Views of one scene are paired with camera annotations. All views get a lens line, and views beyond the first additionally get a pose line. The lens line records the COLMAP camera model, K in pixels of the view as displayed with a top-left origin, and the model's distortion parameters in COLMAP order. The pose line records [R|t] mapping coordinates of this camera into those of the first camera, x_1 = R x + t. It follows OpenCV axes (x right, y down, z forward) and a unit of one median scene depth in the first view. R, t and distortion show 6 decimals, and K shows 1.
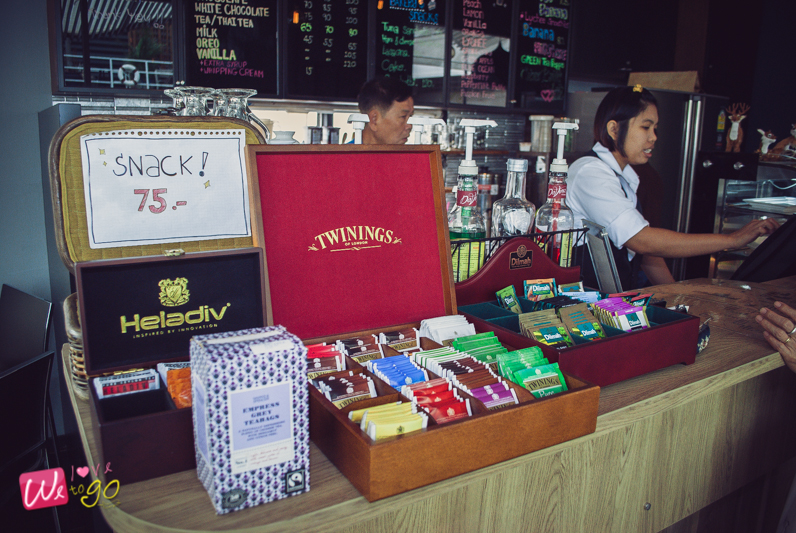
lens RADIAL K [[637.5, 0, 396.7], [0, 637.5, 268.3], [0, 0, 1]] dist [-0.072018, 0.004424]
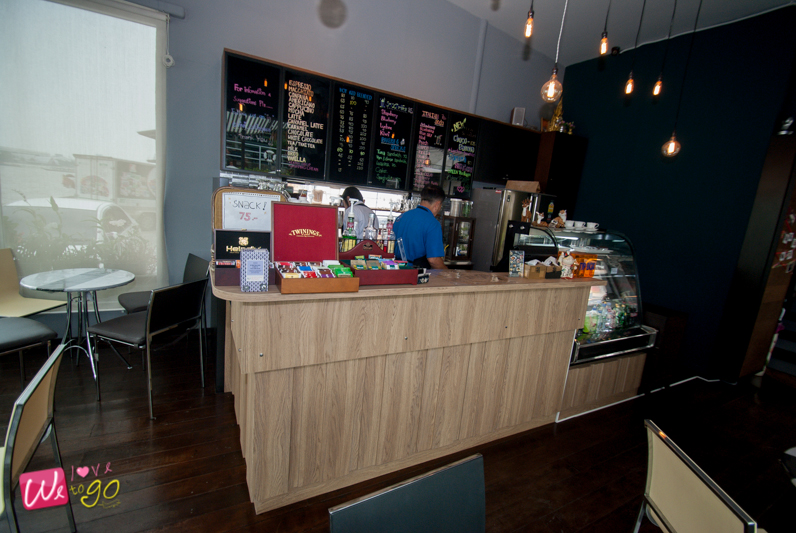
lens RADIAL K [[363.9, 0, 399.1], [0, 363.9, 266.9], [0, 0, 1]] dist [0.001639, -0.000022]
pose [[0.995257, 0.088920, -0.039443, 0.161307], [-0.090102, 0.995502, -0.029270, 0.043826], [0.036663, 0.032685, 0.998793, -0.262417]]
